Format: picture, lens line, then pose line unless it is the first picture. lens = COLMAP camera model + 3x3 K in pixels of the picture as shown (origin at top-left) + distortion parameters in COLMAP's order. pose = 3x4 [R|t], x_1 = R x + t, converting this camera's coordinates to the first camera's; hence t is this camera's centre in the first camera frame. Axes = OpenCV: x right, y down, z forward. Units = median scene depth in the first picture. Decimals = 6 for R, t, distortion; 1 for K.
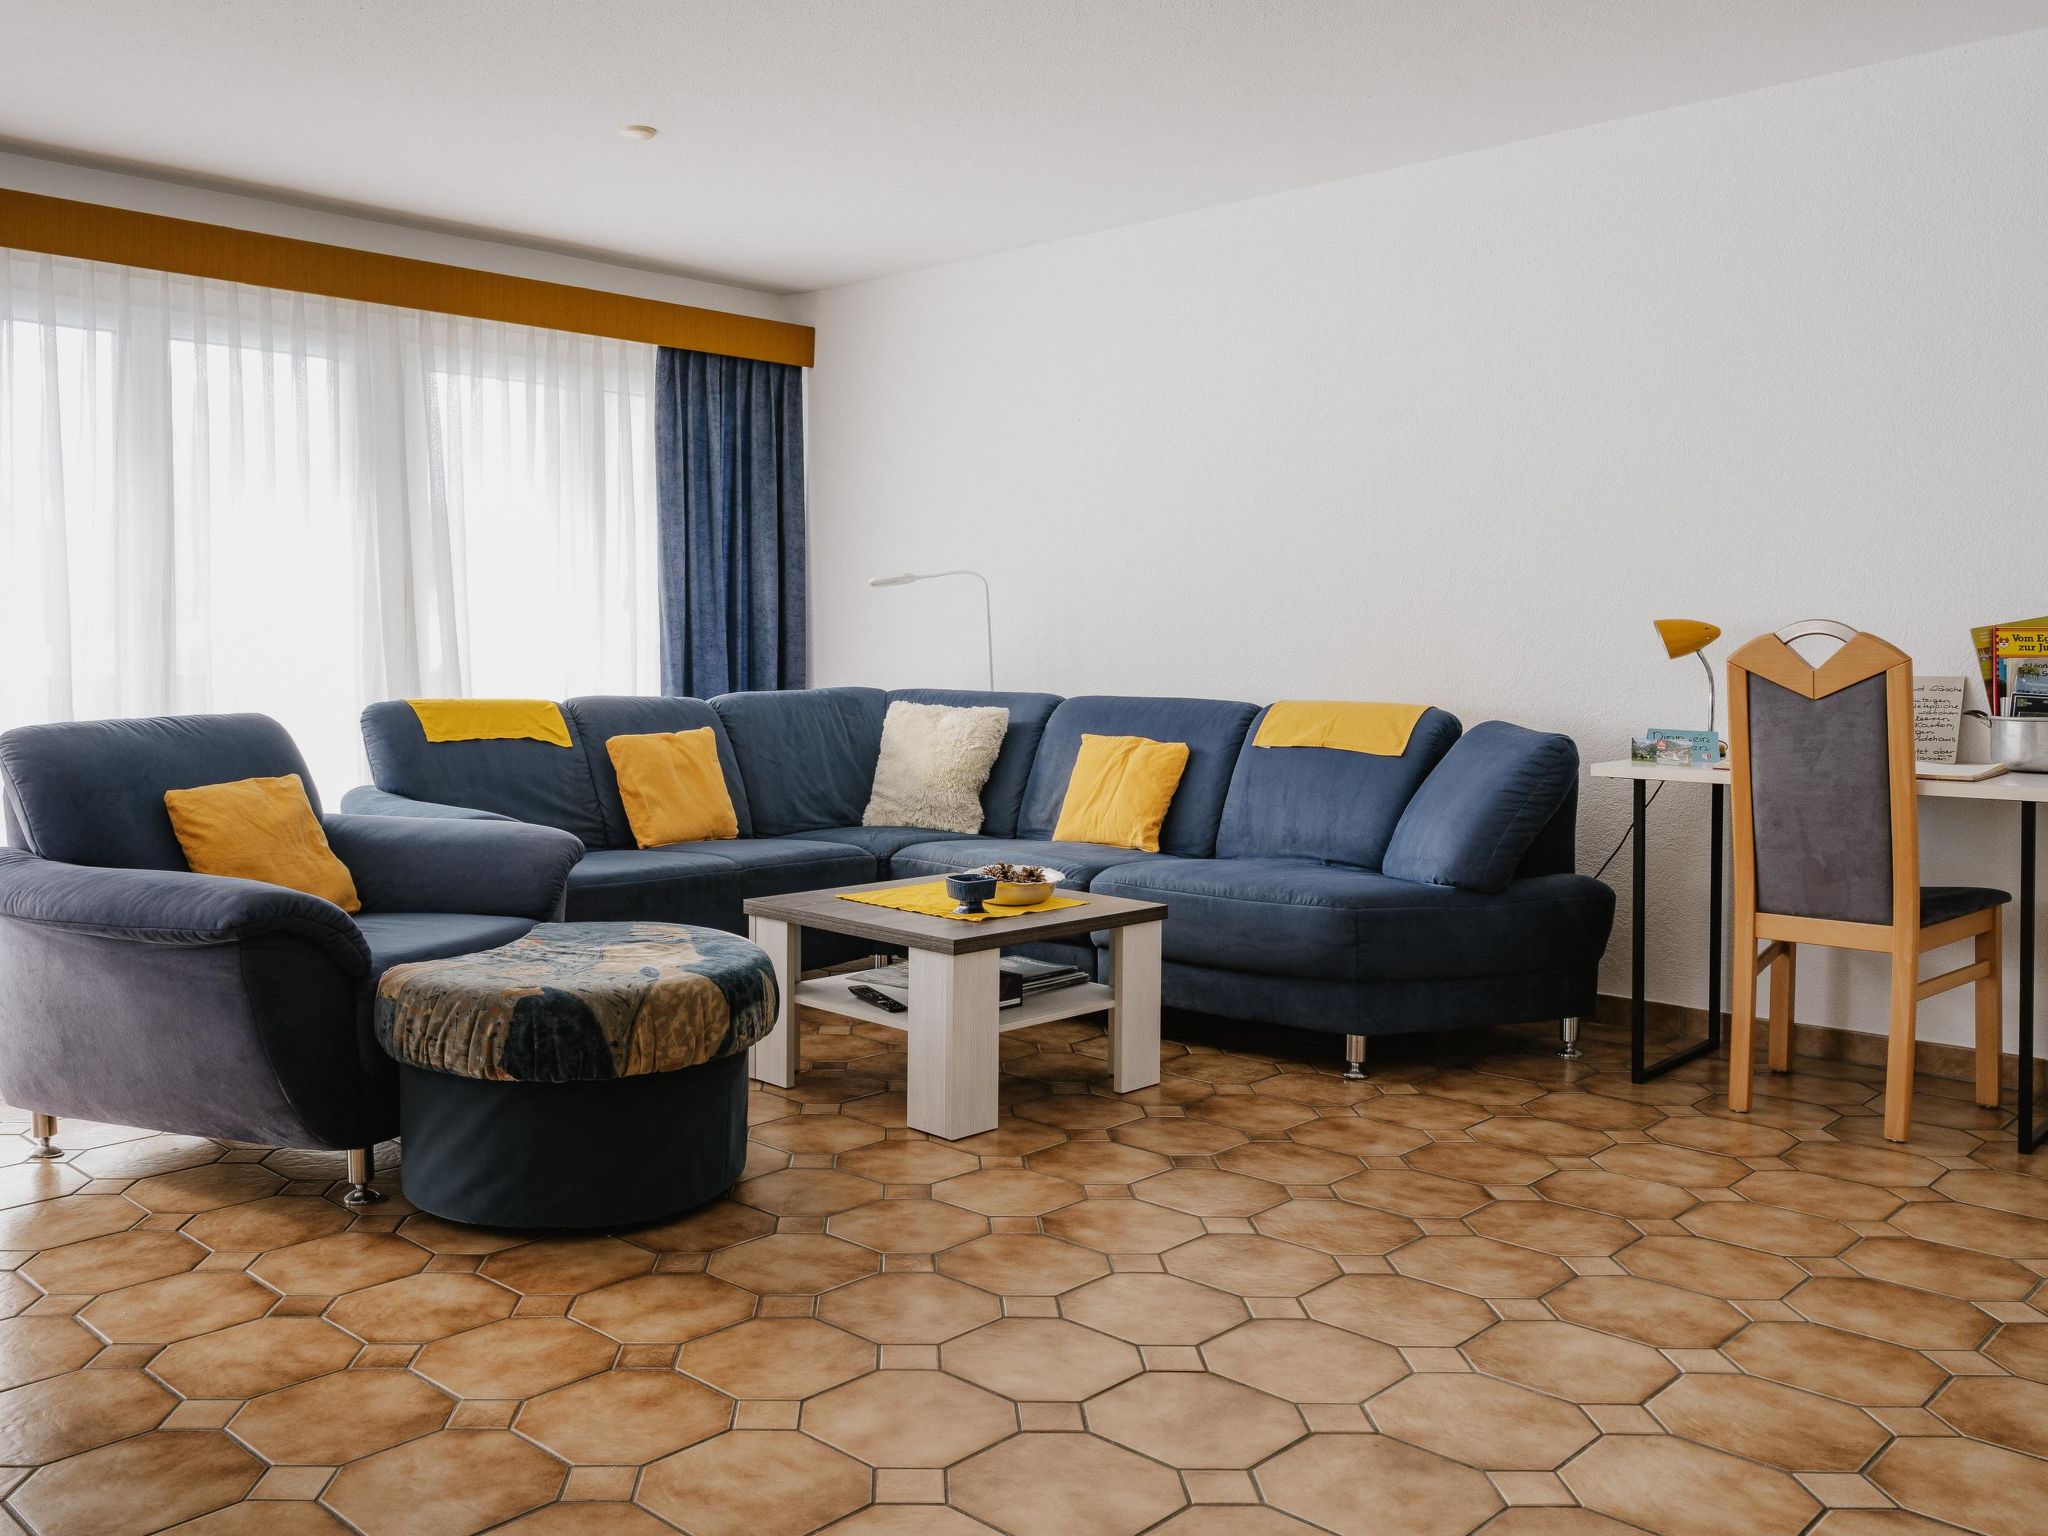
lens RADIAL K [[1779.0, 0, 1022.6], [0, 1779.0, 763.2], [0, 0, 1]] dist [-0.004090, -0.005706]
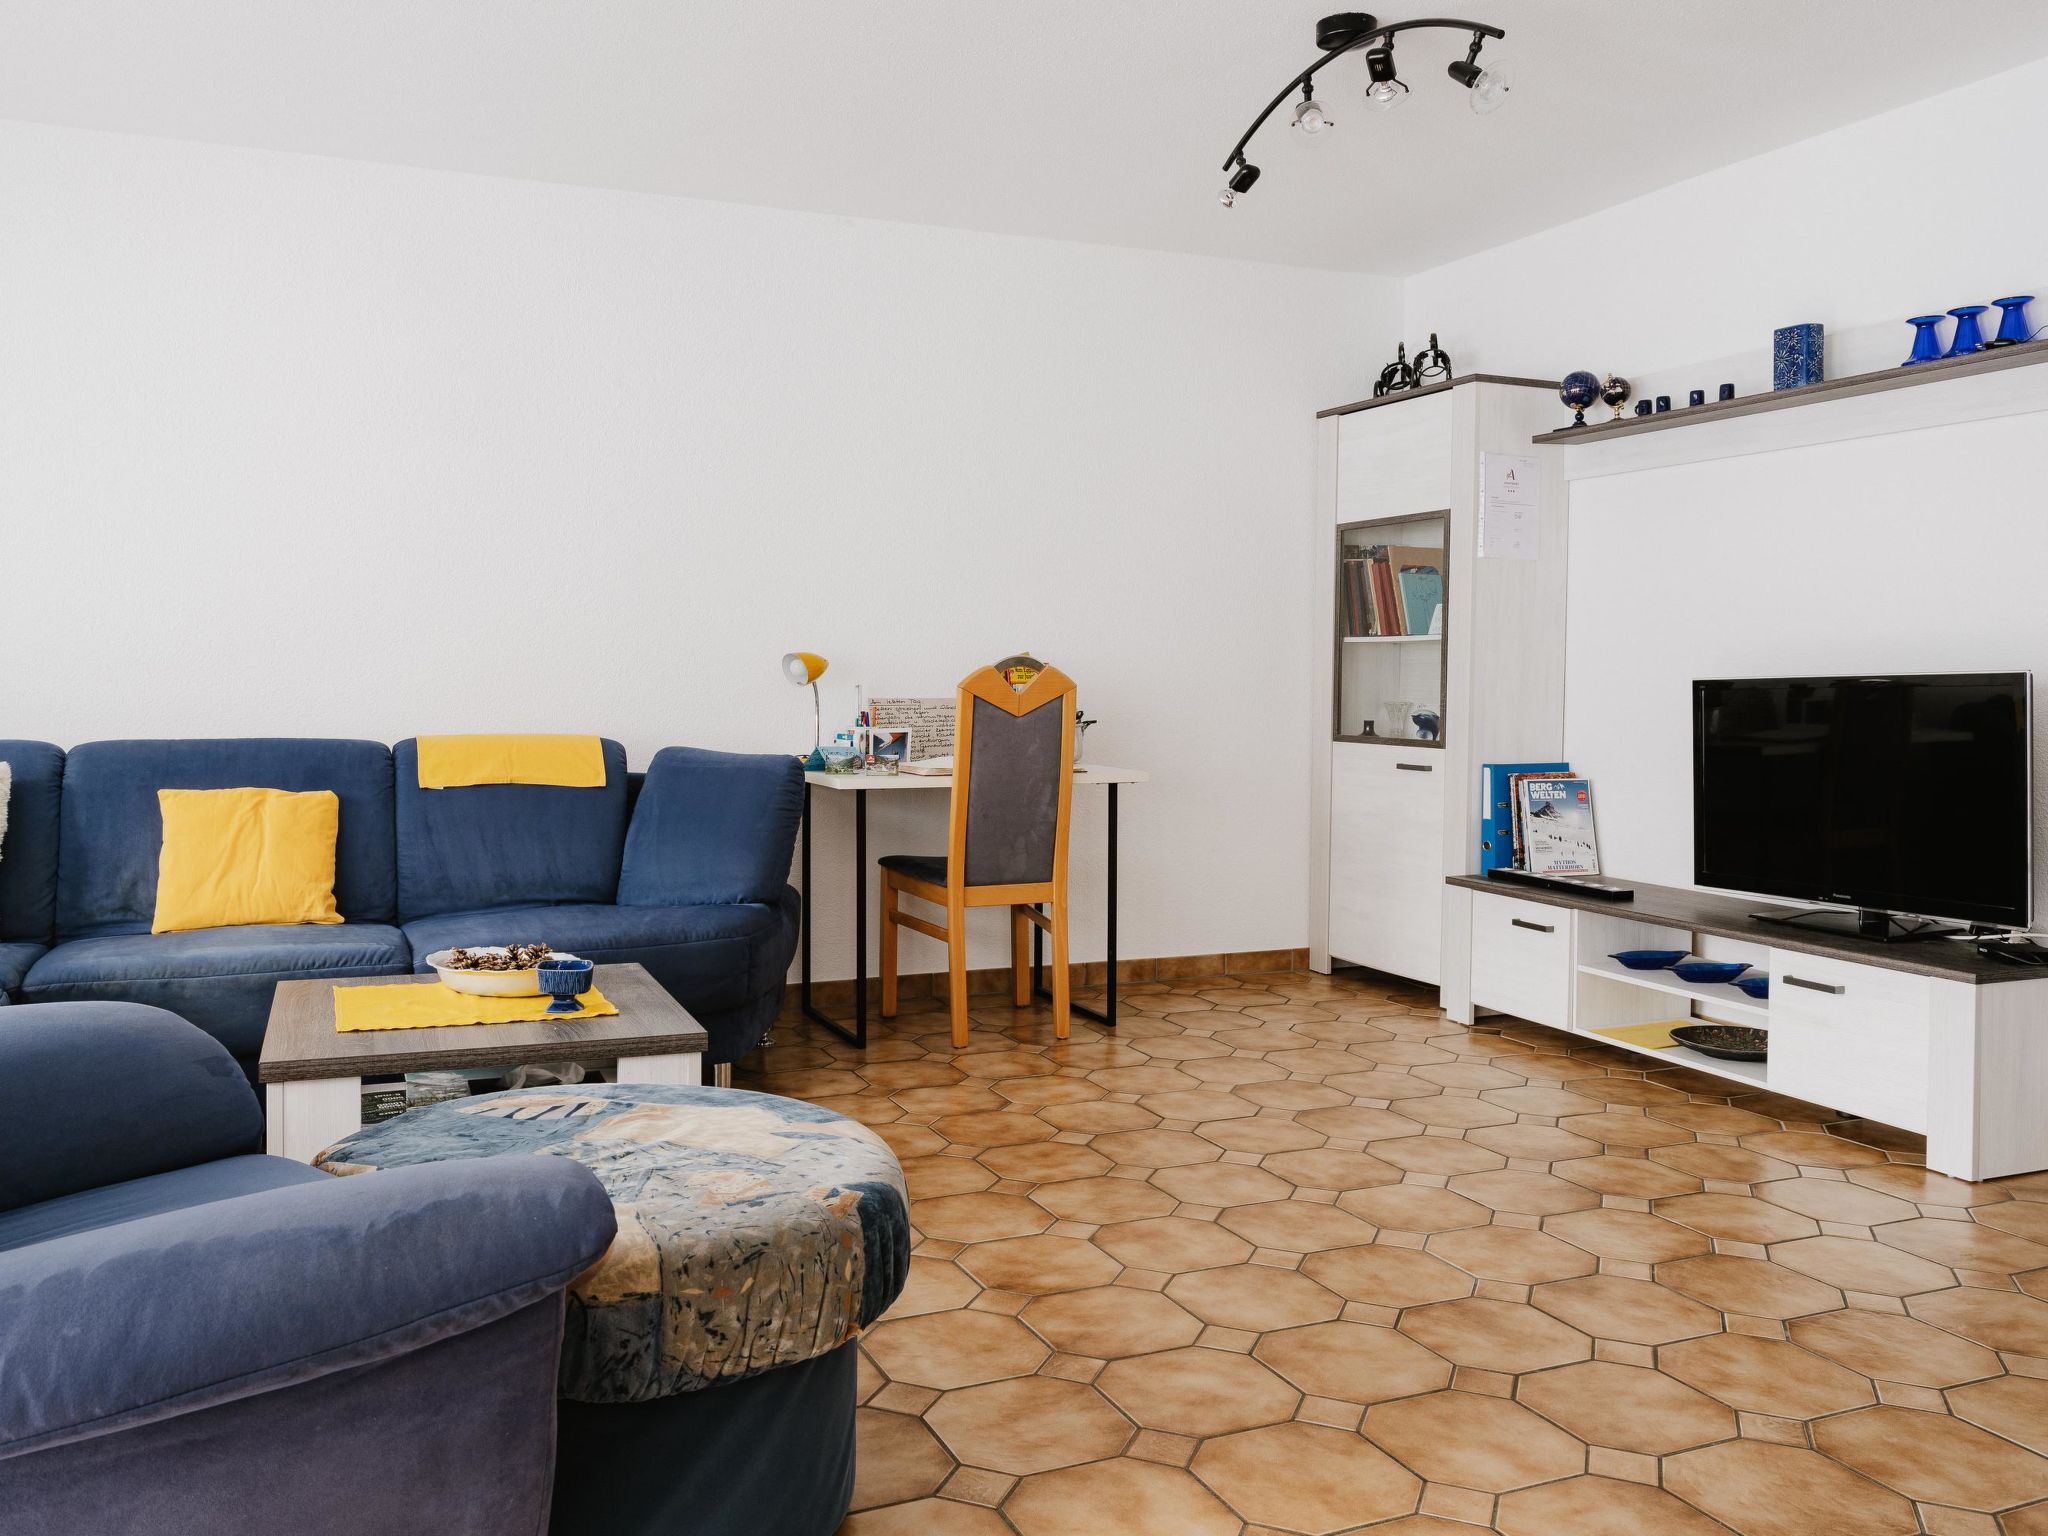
lens RADIAL K [[1541.3, 0, 1019.1], [0, 1541.3, 765.7], [0, 0, 1]] dist [-0.010127, 0.004418]
pose [[0.409922, -0.054782, 0.910474, -0.748457], [0.060475, 0.997631, 0.032798, -0.047057], [-0.910114, 0.041617, 0.412263, 0.678299]]
